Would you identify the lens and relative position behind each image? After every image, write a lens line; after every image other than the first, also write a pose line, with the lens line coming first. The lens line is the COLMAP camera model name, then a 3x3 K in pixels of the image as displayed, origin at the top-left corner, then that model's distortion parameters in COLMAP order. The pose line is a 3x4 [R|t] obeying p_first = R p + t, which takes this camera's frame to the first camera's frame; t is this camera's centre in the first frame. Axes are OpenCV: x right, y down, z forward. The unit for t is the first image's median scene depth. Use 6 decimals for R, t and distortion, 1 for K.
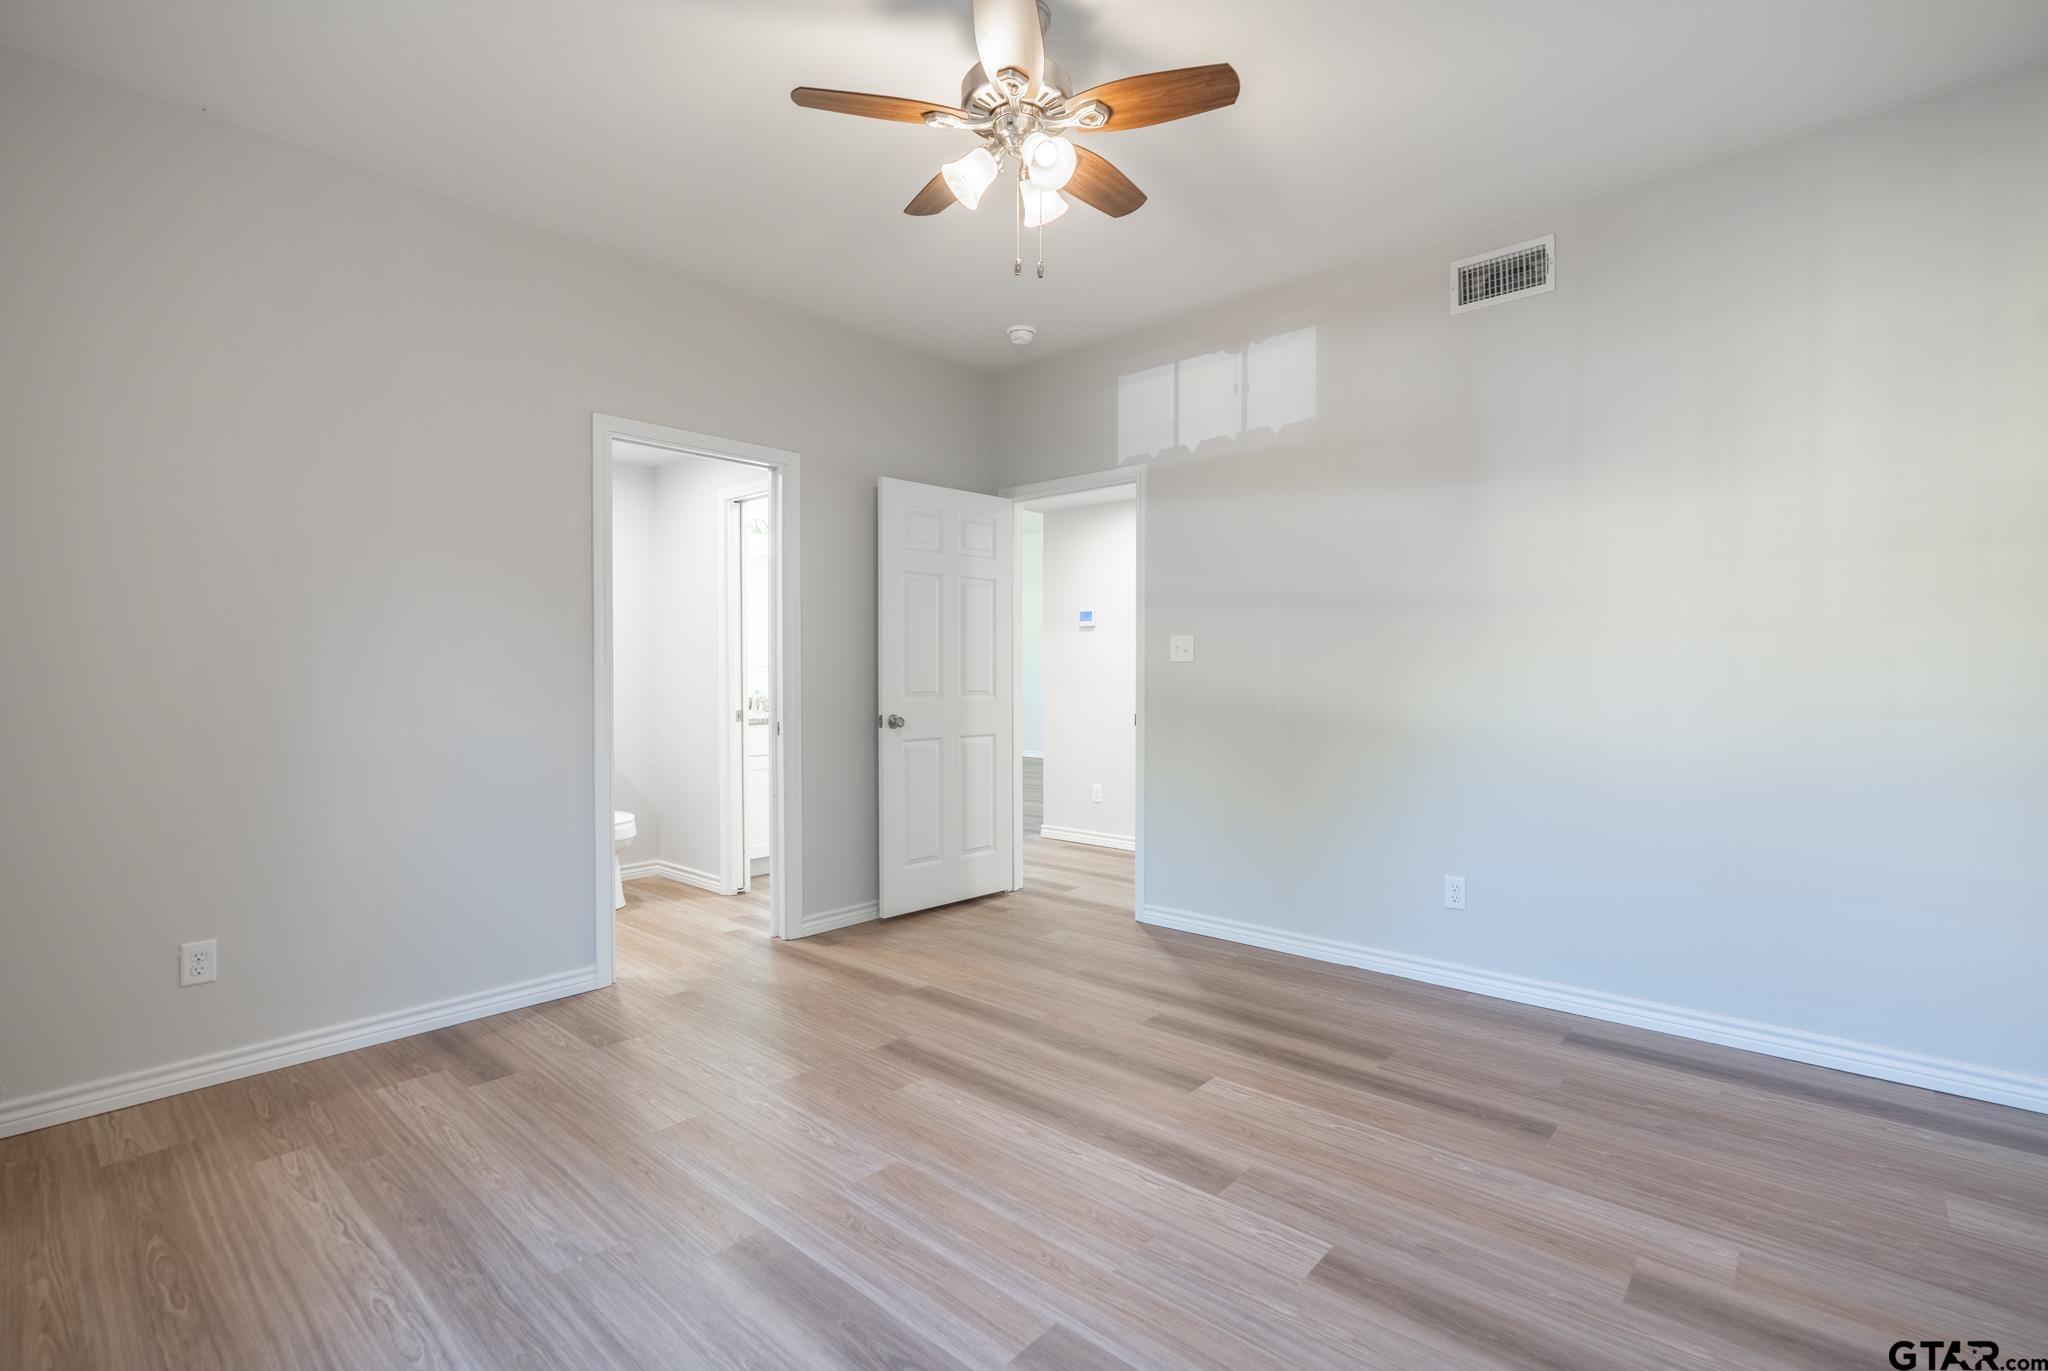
lens RADIAL K [[939.9, 0, 1026.6], [0, 939.9, 681.7], [0, 0, 1]] dist [0.000031, 0.000001]
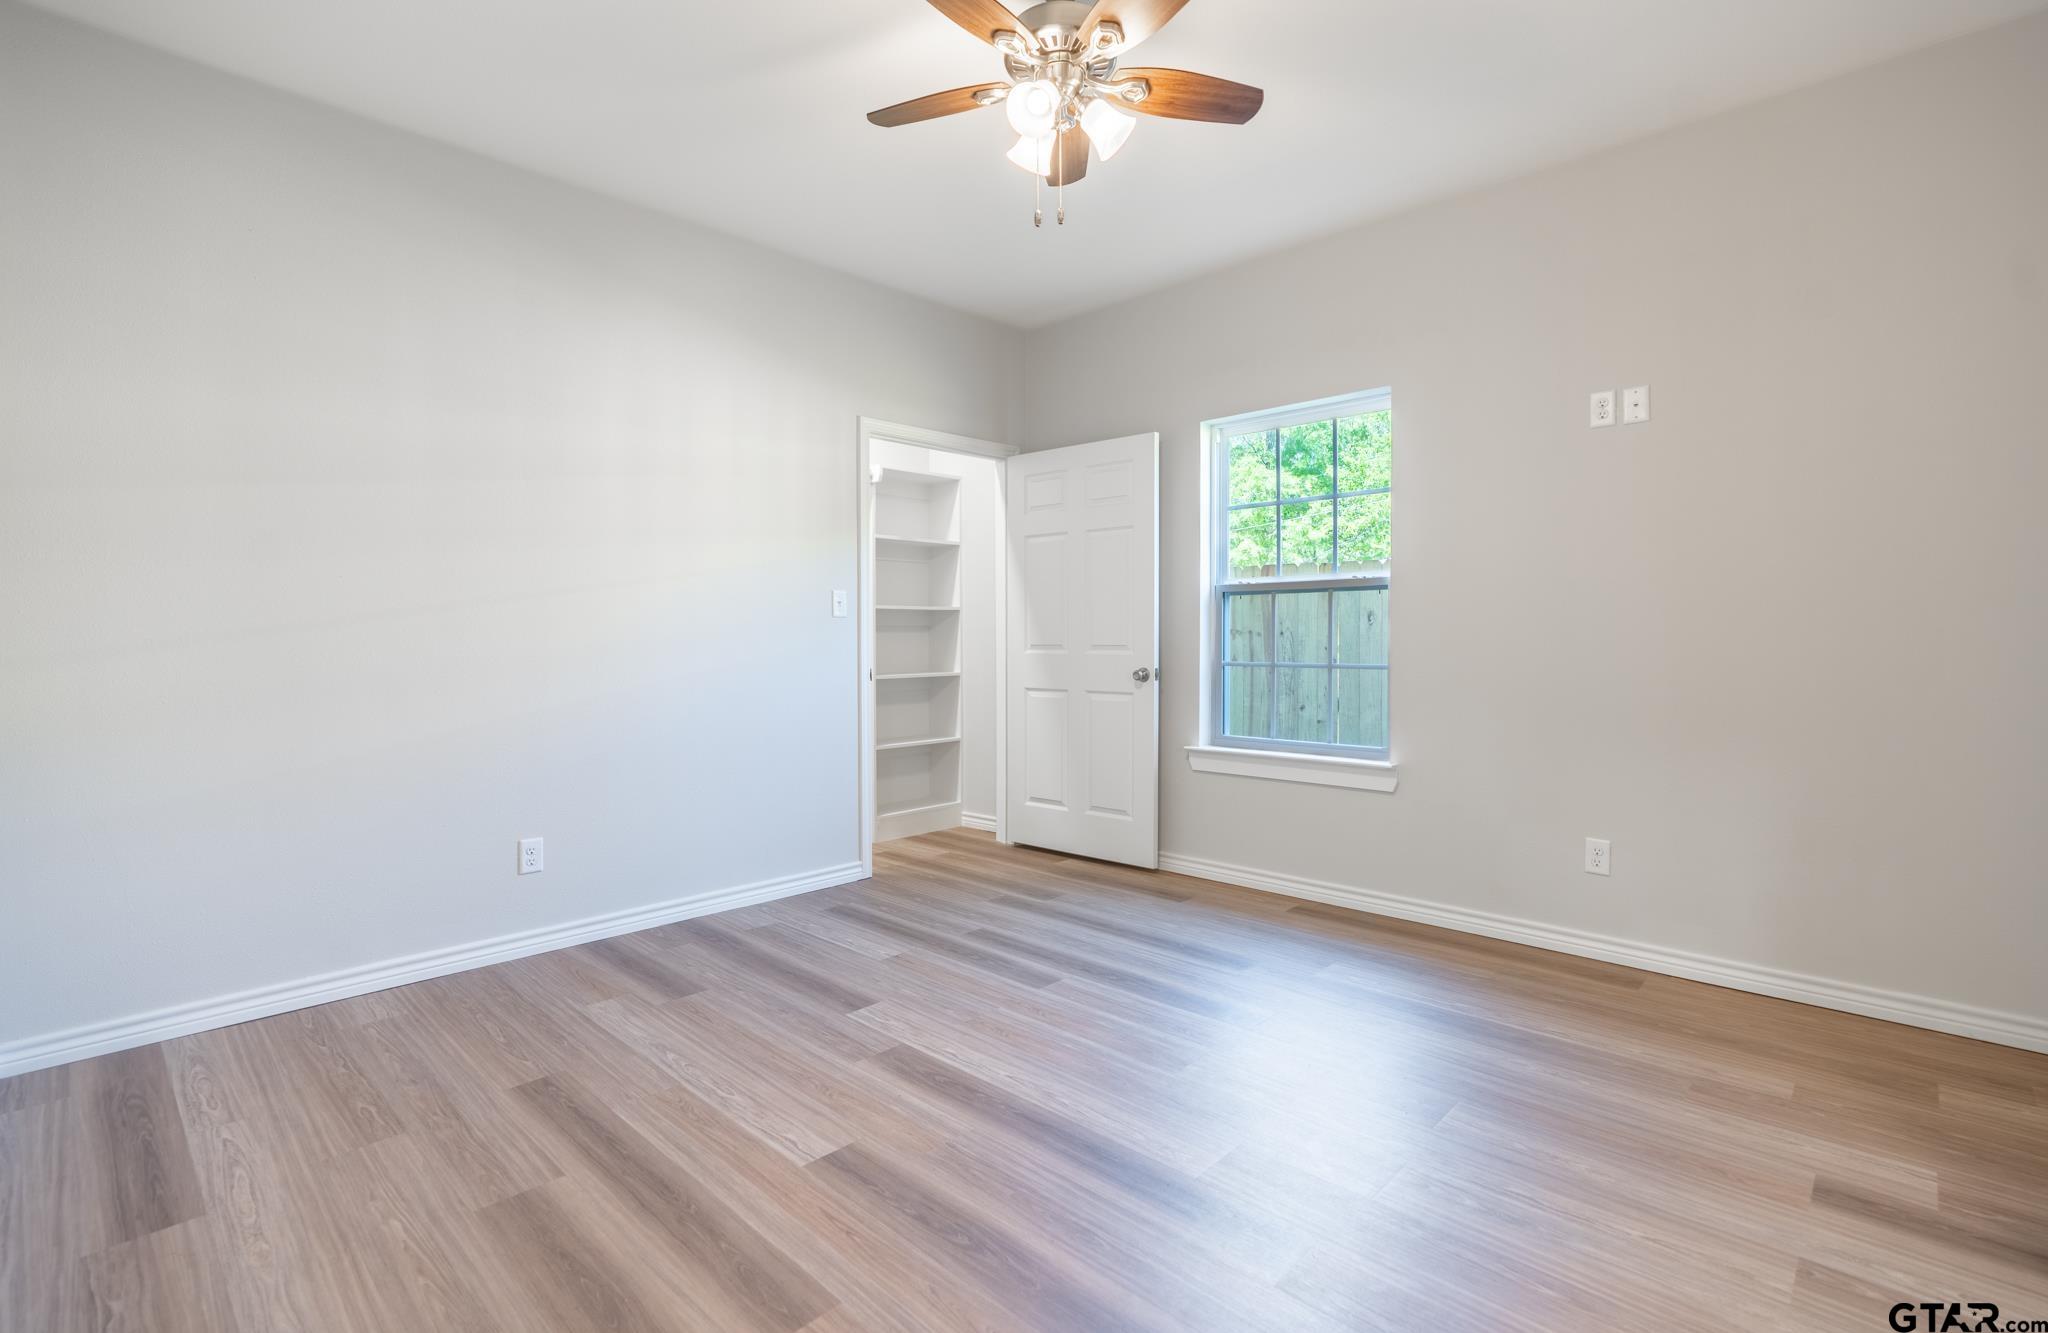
lens RADIAL K [[935.4, 0, 1022.7], [0, 935.4, 664.6], [0, 0, 1]] dist [-0.000717, -0.000082]
pose [[-0.999658, 0.006197, 0.025404, 0.008446], [0.007260, 0.999093, 0.041964, -0.002123], [-0.025121, 0.042134, -0.998796, 2.020120]]
